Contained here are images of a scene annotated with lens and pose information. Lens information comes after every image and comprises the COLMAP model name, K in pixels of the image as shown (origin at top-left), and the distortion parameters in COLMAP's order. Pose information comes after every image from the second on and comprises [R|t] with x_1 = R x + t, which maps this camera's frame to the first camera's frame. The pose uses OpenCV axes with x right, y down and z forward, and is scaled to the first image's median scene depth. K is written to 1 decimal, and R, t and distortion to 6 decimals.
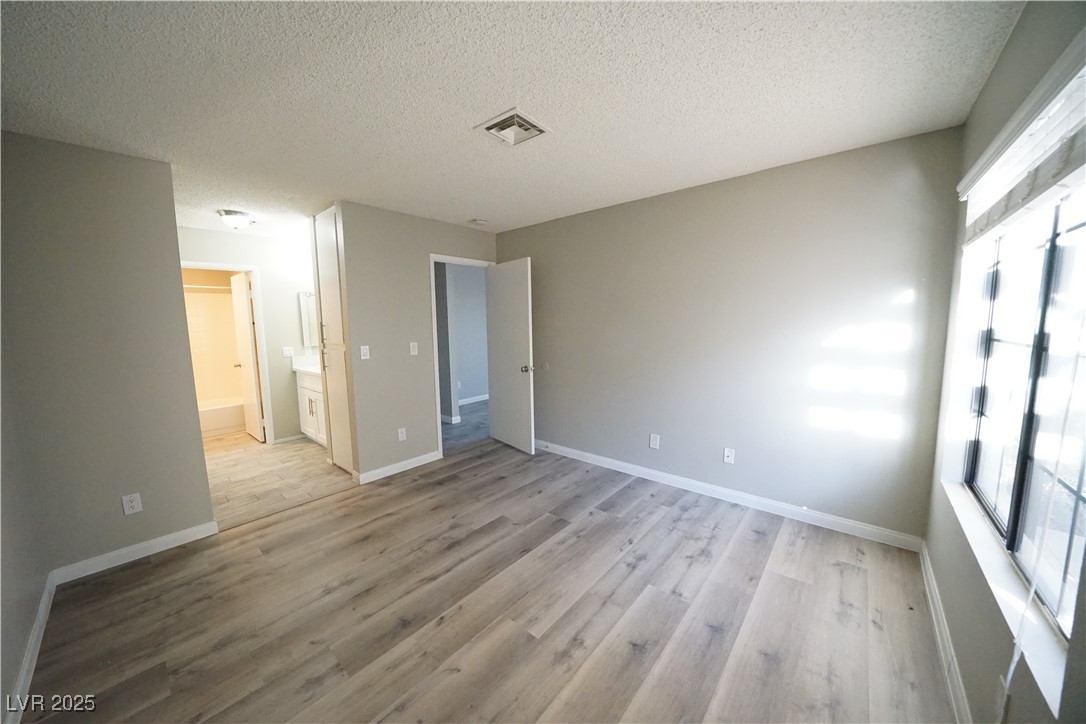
lens RADIAL K [[370.9, 0, 543.0], [0, 370.9, 362.0], [0, 0, 1]] dist [-0.001371, -0.000106]
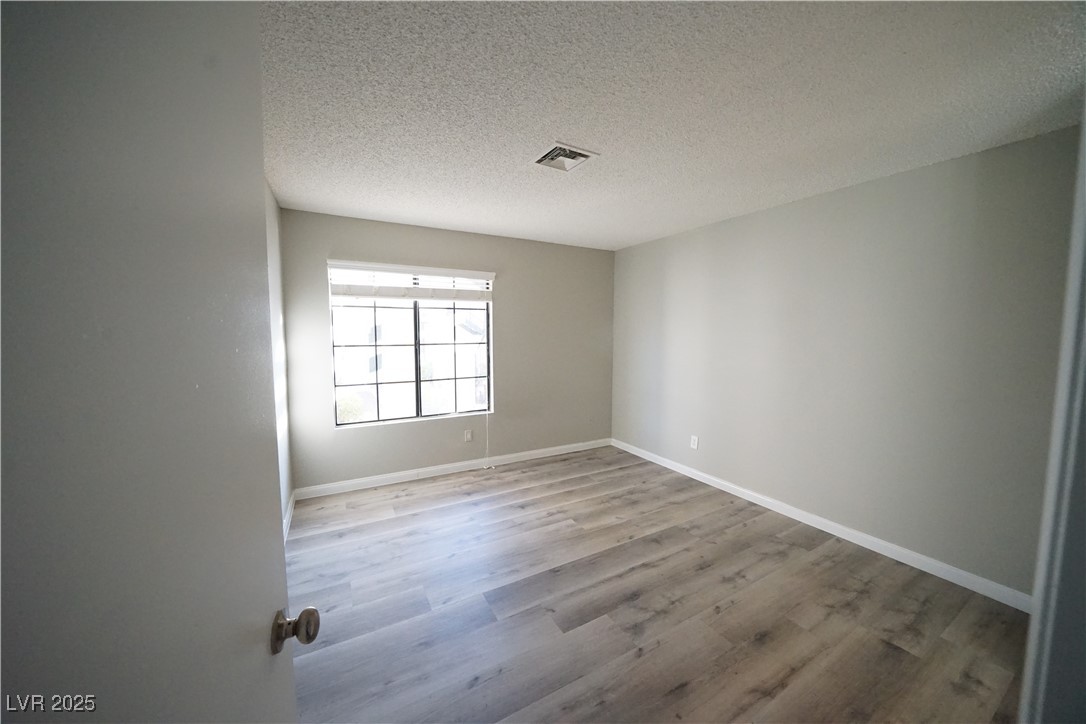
lens RADIAL K [[370.9, 0, 543.0], [0, 370.9, 362.0], [0, 0, 1]] dist [-0.001371, -0.000106]
pose [[-0.935194, -0.015196, 0.353810, -0.402019], [0.052653, 0.982008, 0.181349, -0.233206], [-0.350200, 0.188226, -0.917568, 2.050067]]
